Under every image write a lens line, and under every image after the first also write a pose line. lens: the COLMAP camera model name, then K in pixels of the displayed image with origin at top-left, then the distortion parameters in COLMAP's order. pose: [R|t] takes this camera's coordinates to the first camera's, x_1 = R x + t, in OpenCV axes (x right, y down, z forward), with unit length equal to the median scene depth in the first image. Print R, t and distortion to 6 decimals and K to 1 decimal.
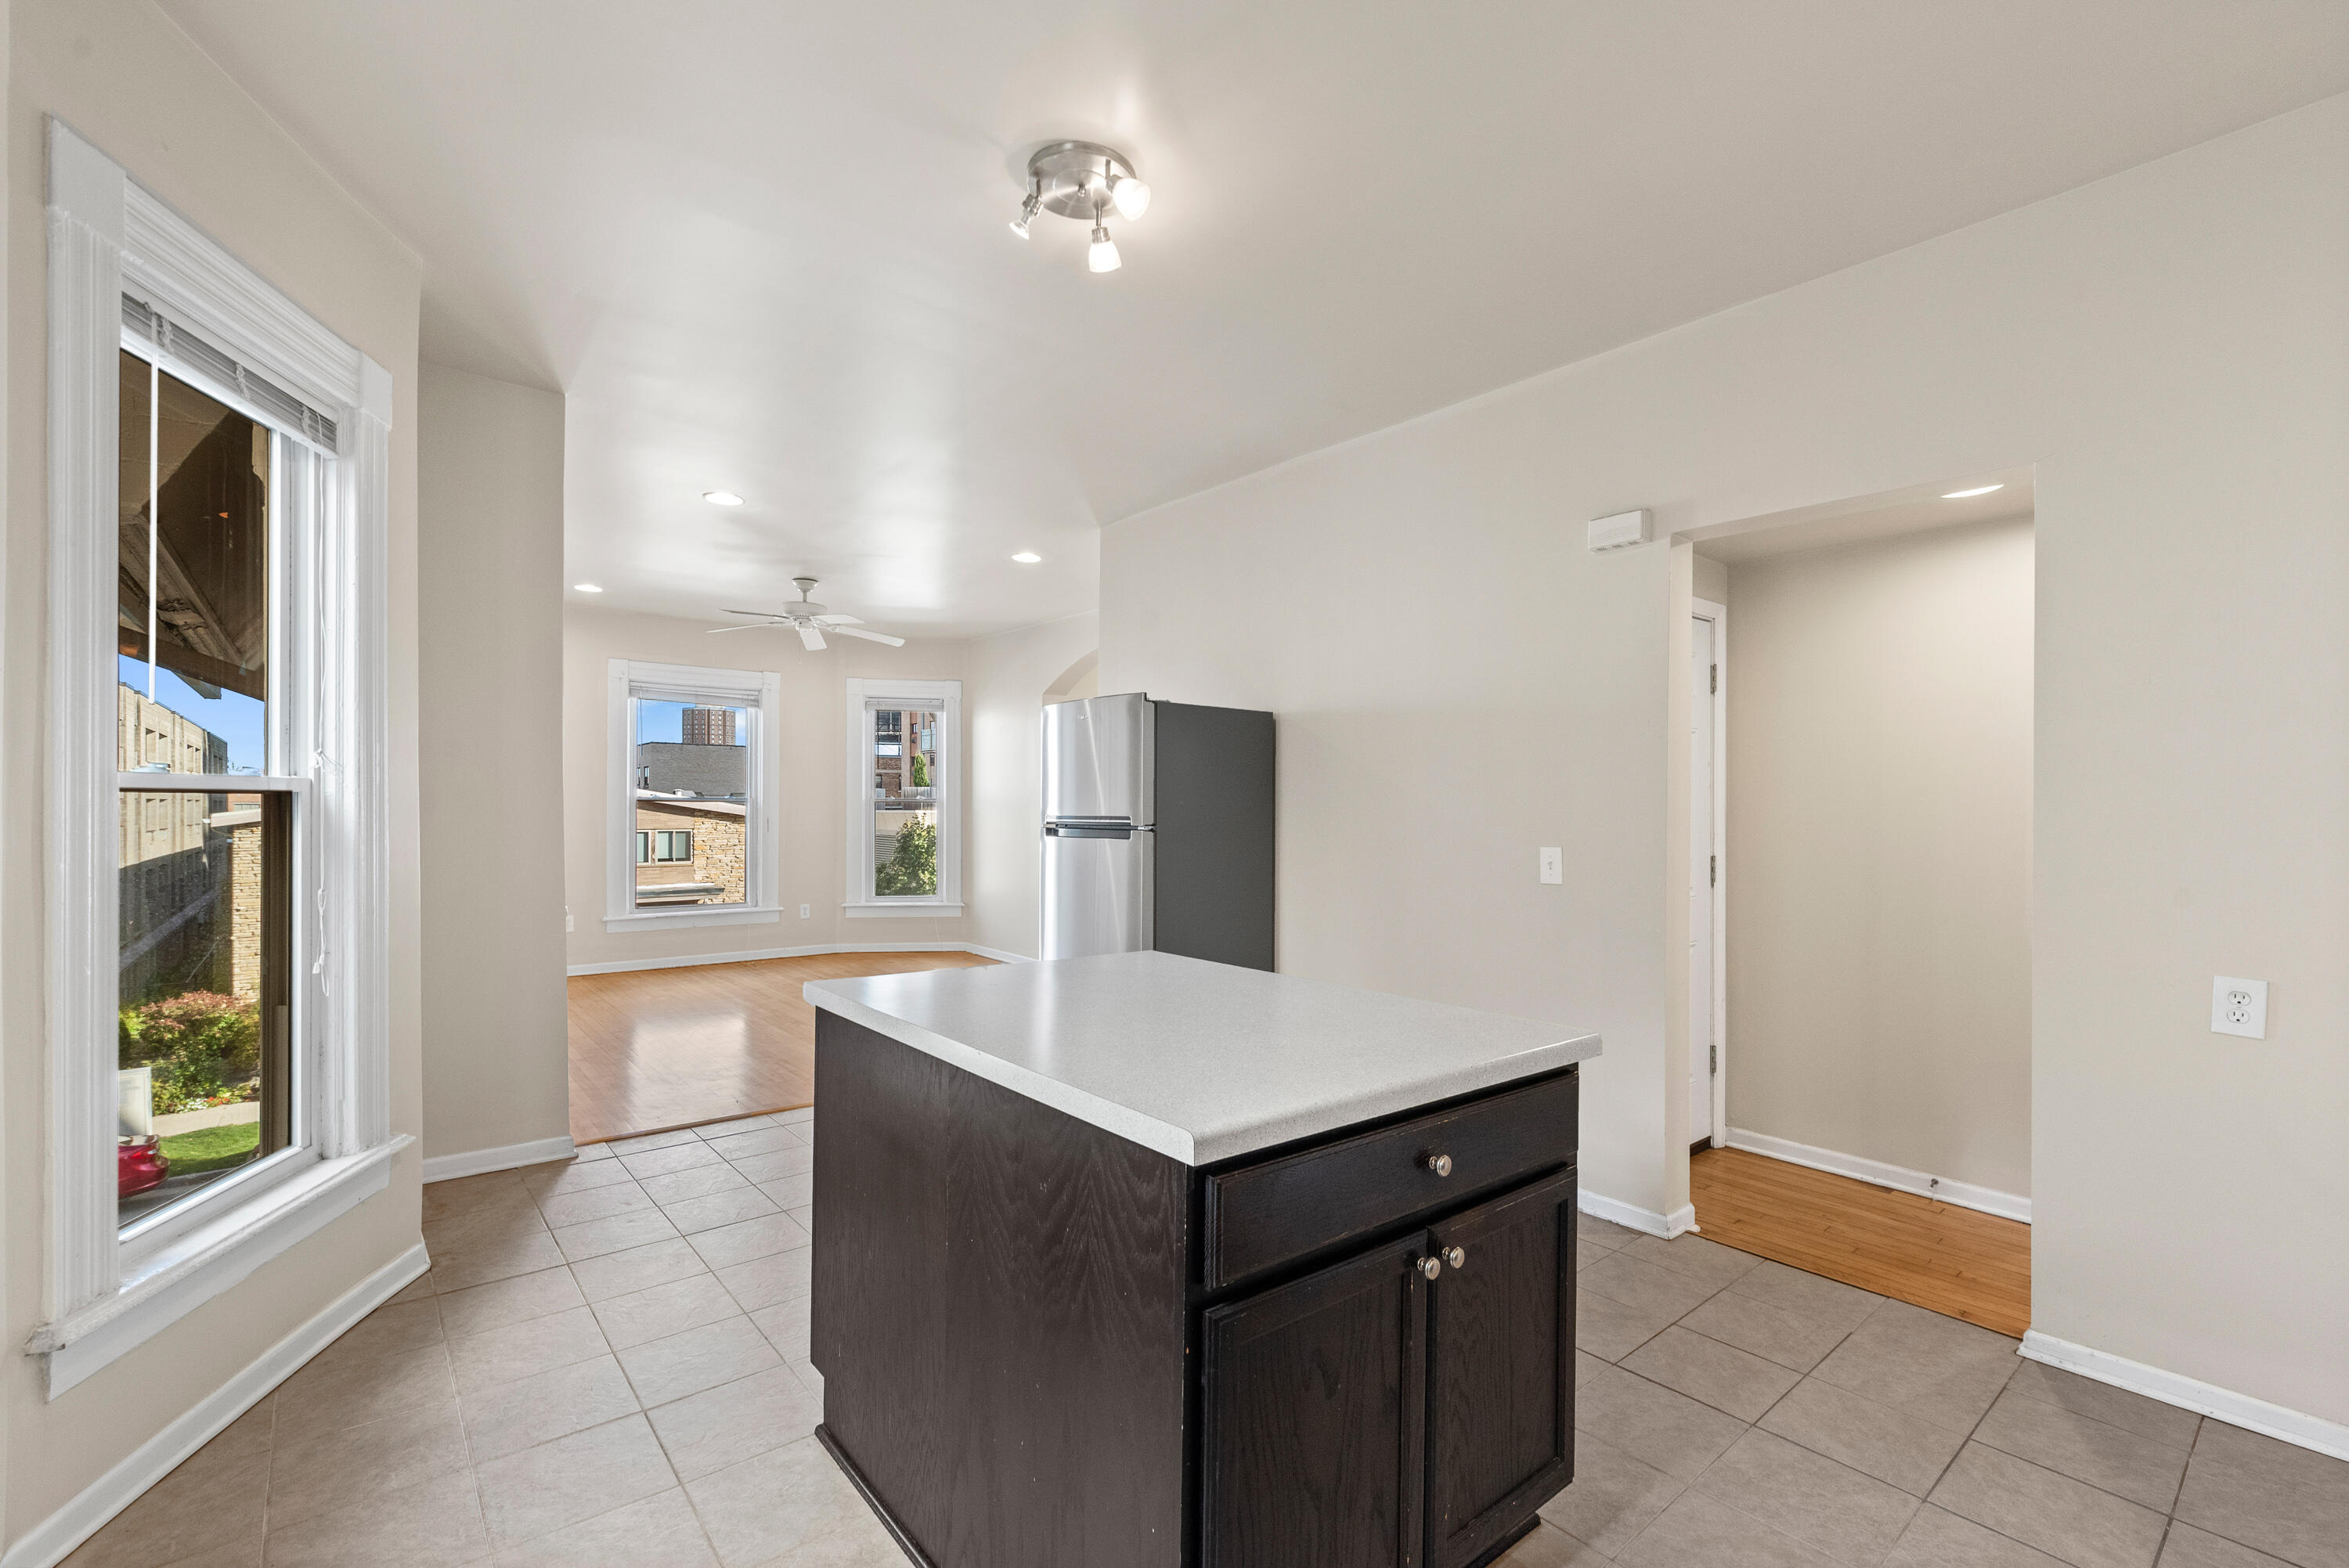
lens RADIAL K [[1025.2, 0, 1177.8], [0, 1025.2, 785.5], [0, 0, 1]] dist [-0.001540, 0.000094]
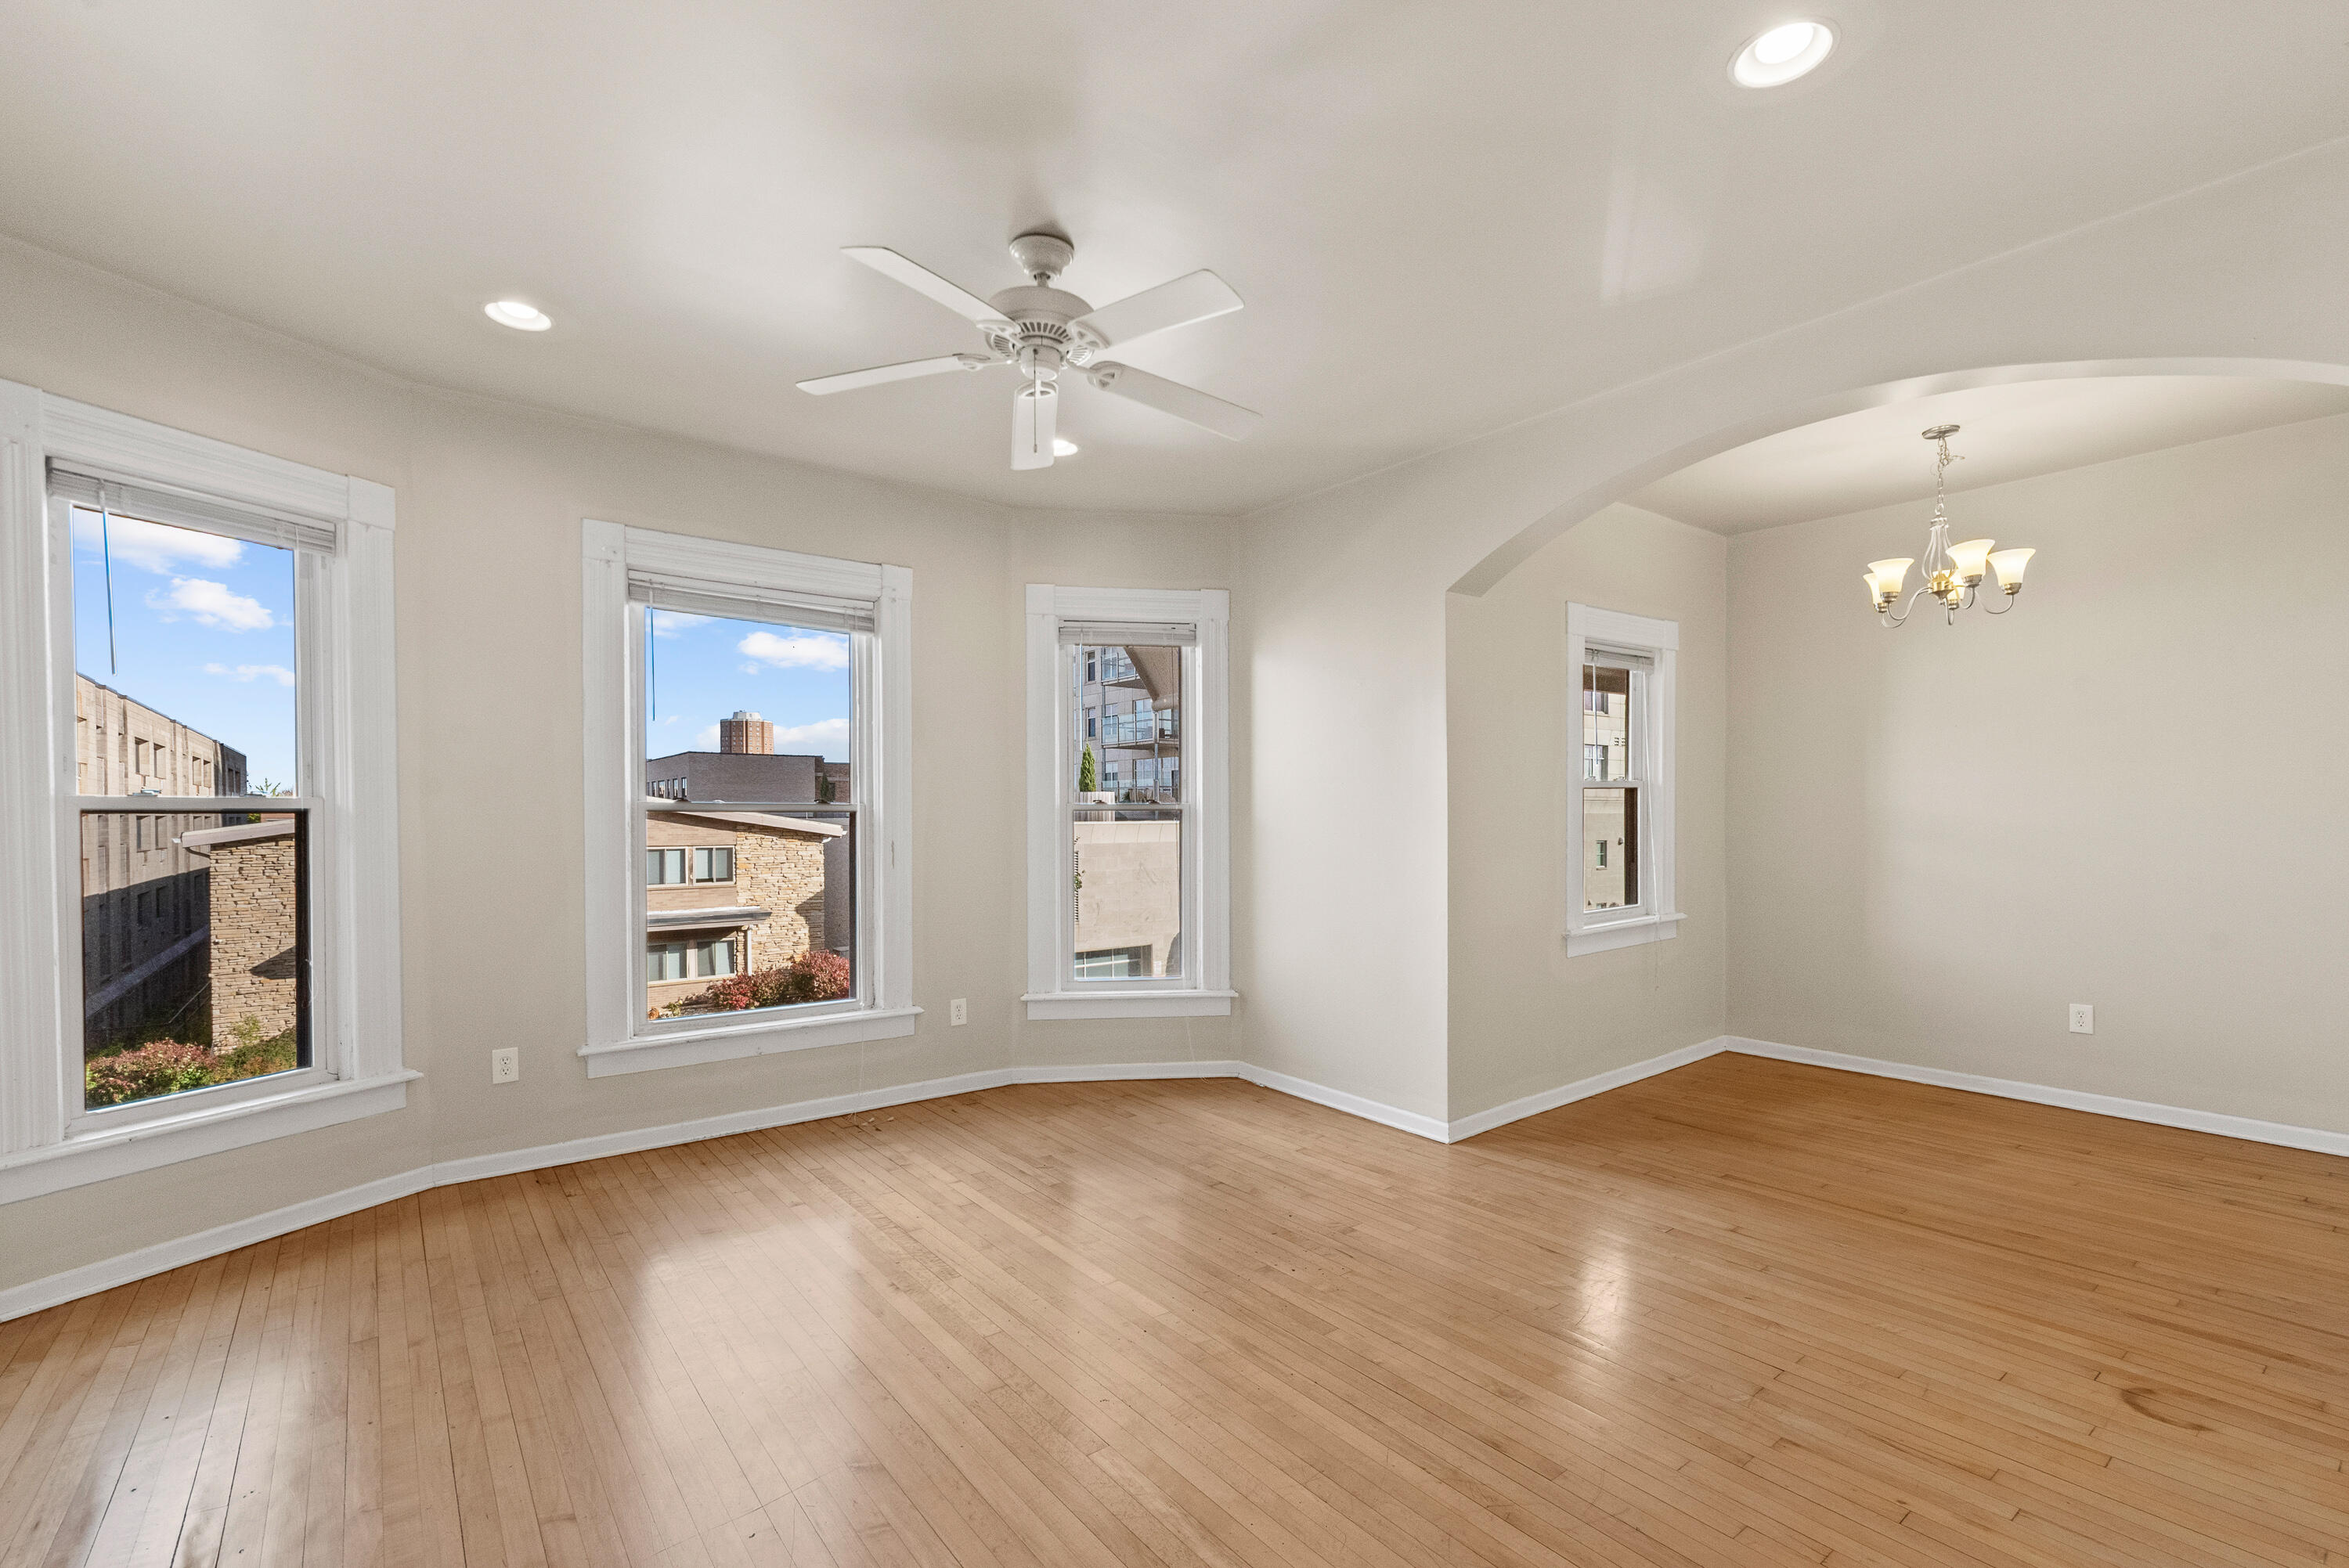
lens RADIAL K [[1020.7, 0, 1175.9], [0, 1020.7, 810.2], [0, 0, 1]] dist [0.002784, 0.000240]
pose [[0.999501, -0.006460, -0.030924, -0.069207], [0.006897, 0.999878, 0.014038, 0.002721], [0.030829, -0.014245, 0.999423, 0.139059]]
